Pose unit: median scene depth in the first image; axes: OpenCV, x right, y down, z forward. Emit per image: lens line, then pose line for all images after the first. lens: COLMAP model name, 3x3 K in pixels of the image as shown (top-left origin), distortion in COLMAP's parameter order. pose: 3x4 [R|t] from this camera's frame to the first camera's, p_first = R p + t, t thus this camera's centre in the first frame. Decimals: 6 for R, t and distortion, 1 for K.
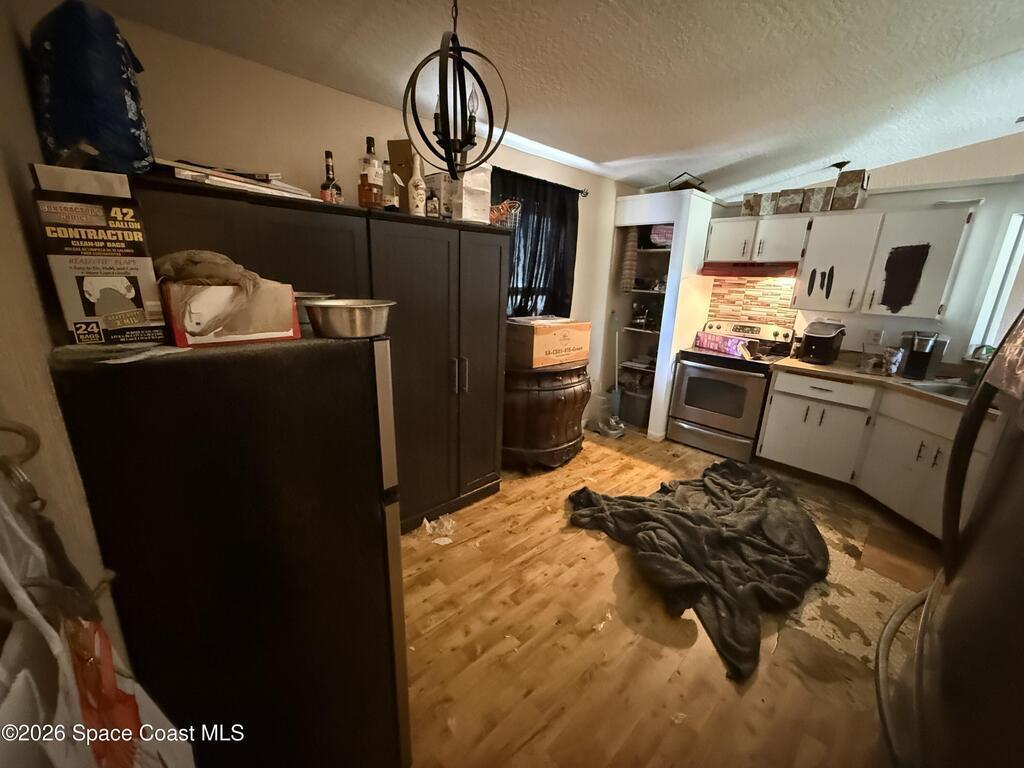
lens RADIAL K [[407.1, 0, 512.0], [0, 407.1, 384.0], [0, 0, 1]] dist [-0.002187, -0.000282]
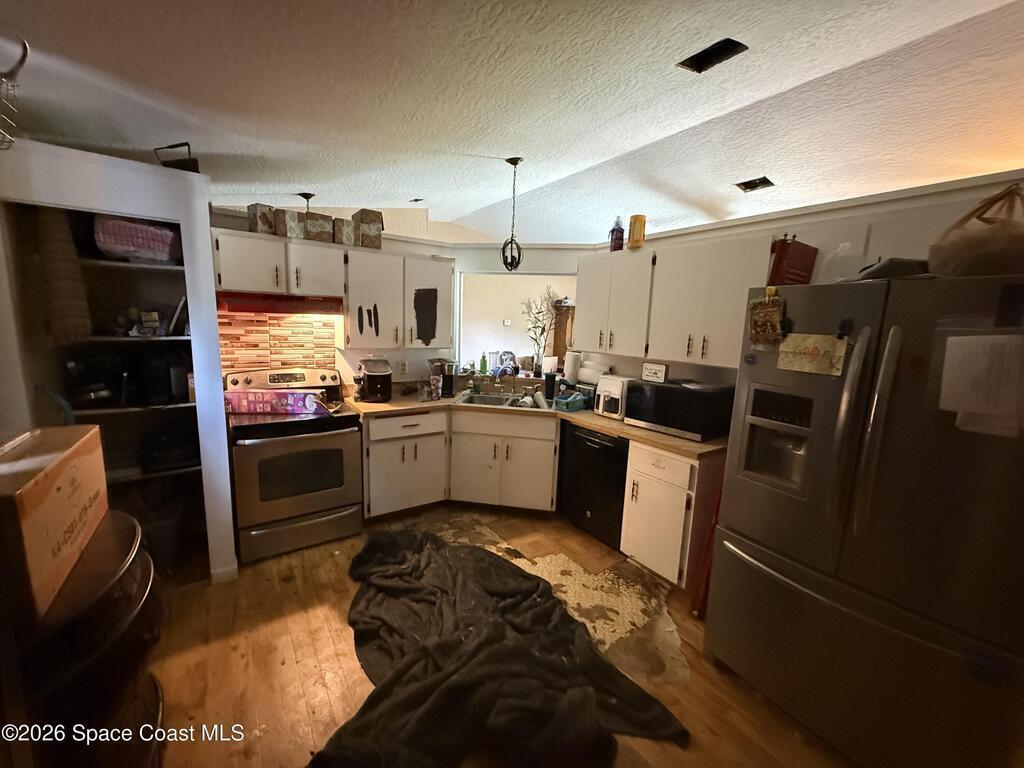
lens RADIAL K [[407.1, 0, 512.0], [0, 407.1, 384.0], [0, 0, 1]] dist [-0.002187, -0.000282]
pose [[0.152145, -0.178525, 0.972101, -0.148148], [0.227621, 0.963442, 0.141309, -0.160053], [-0.961790, 0.199771, 0.187219, 0.515713]]
